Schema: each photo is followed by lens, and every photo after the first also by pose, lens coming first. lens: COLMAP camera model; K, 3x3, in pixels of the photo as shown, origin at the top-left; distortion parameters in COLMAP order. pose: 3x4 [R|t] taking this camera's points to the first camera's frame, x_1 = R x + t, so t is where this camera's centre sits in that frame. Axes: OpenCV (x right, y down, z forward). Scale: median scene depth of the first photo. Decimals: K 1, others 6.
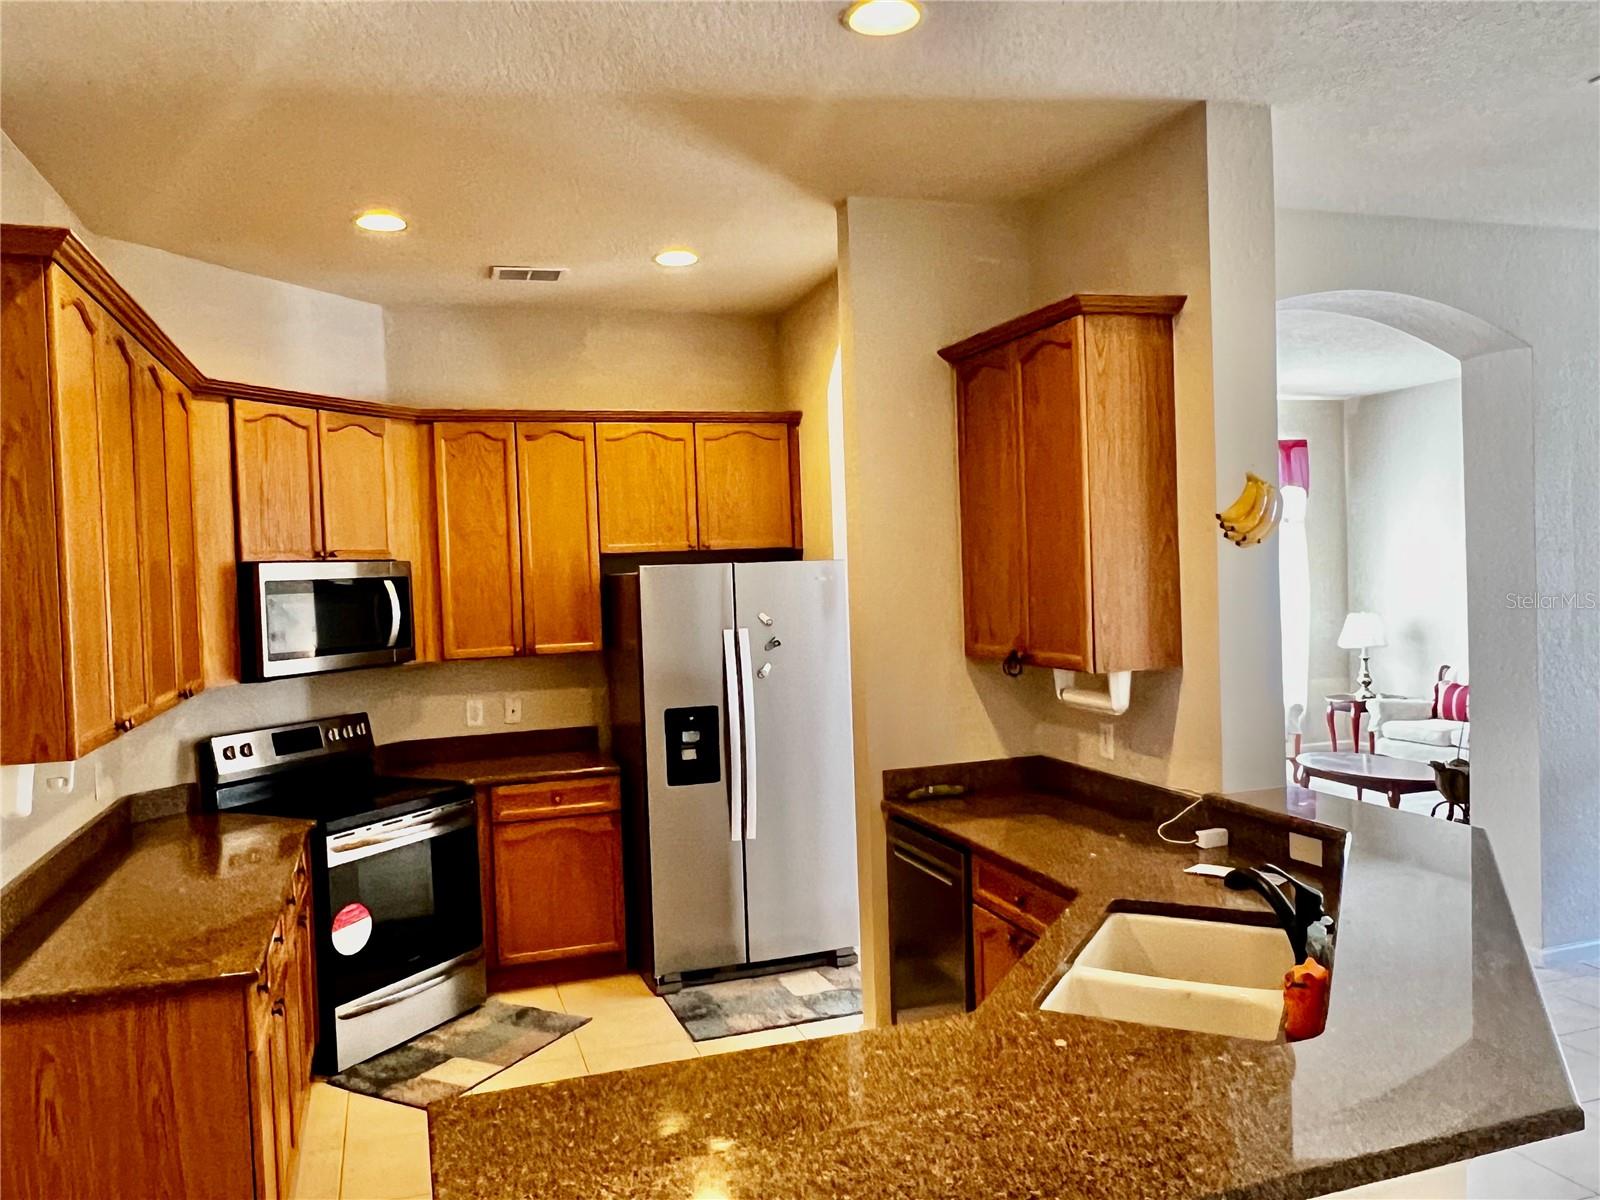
lens RADIAL K [[1187.6, 0, 779.0], [0, 1187.6, 606.7], [0, 0, 1]] dist [-0.000094, -0.009366]
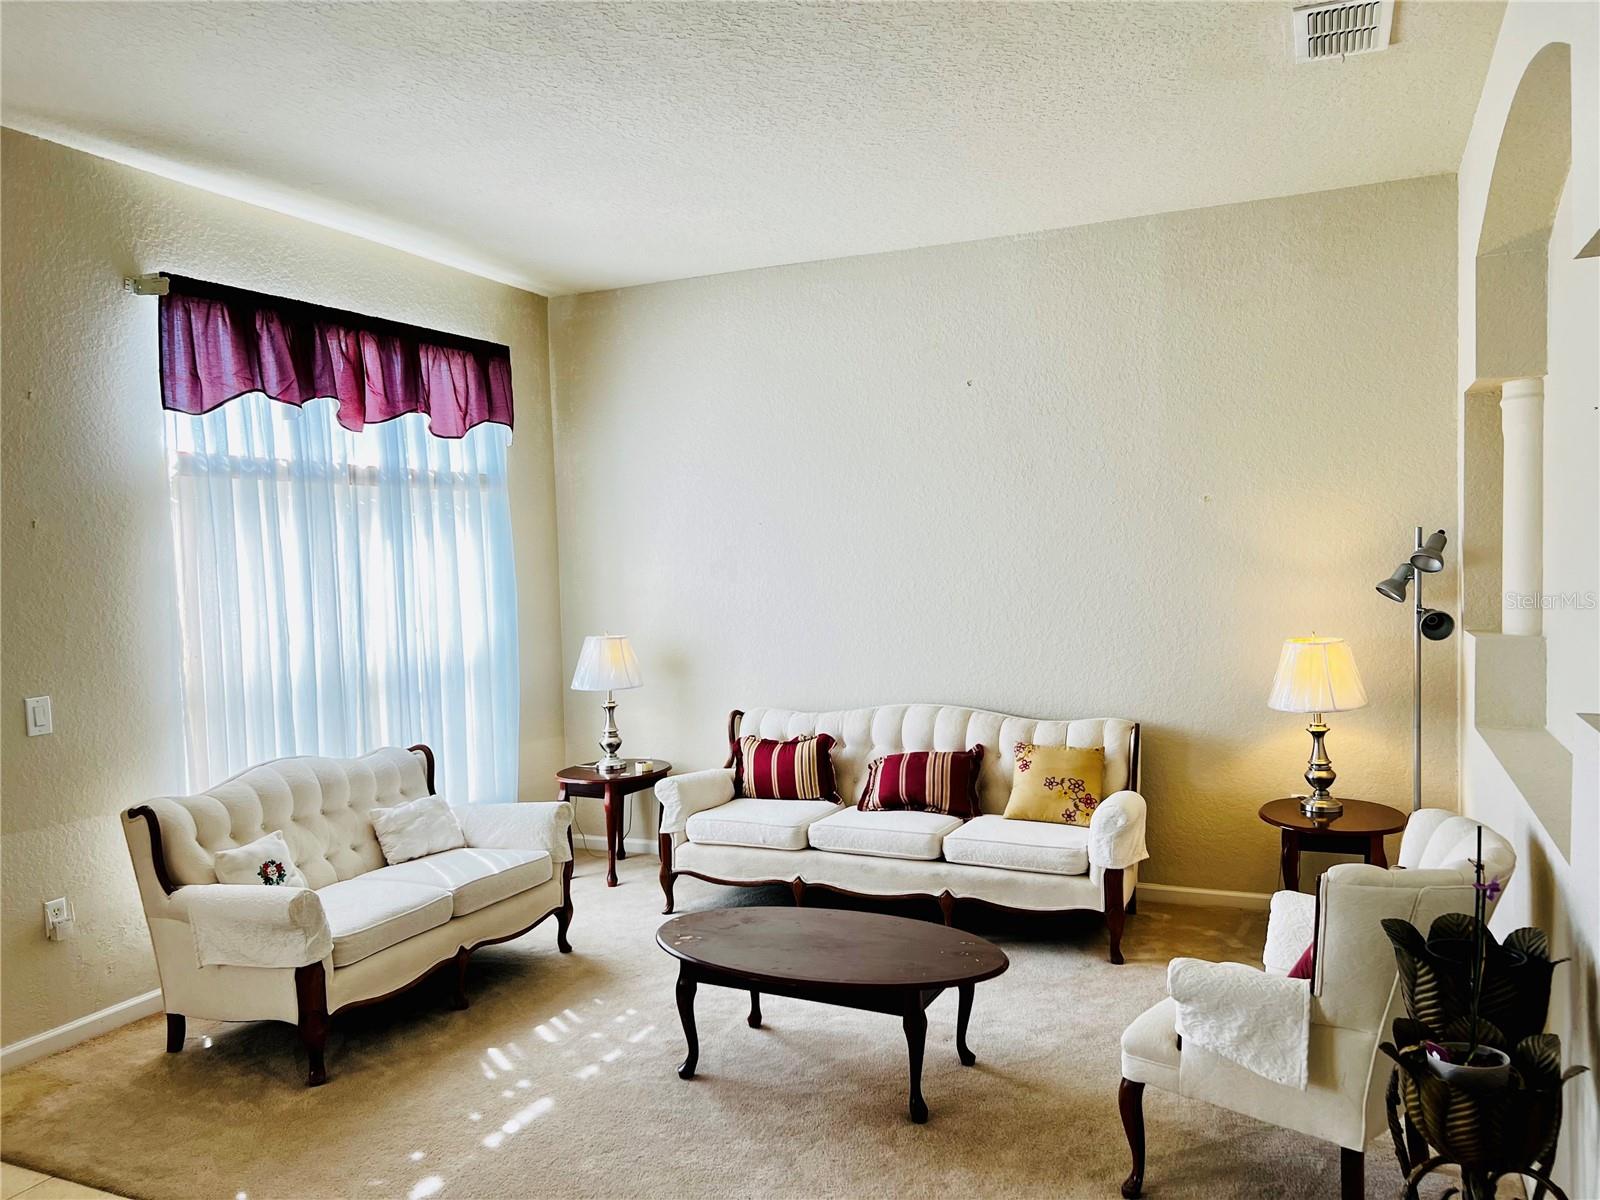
lens RADIAL K [[1199.8, 0, 790.9], [0, 1199.8, 613.7], [0, 0, 1]] dist [0.042912, -0.043694]
pose [[0.684239, -0.020392, 0.728972, 0.223503], [0.032748, 0.999460, -0.002780, -0.001621], [-0.728522, 0.025774, 0.684537, 1.121589]]
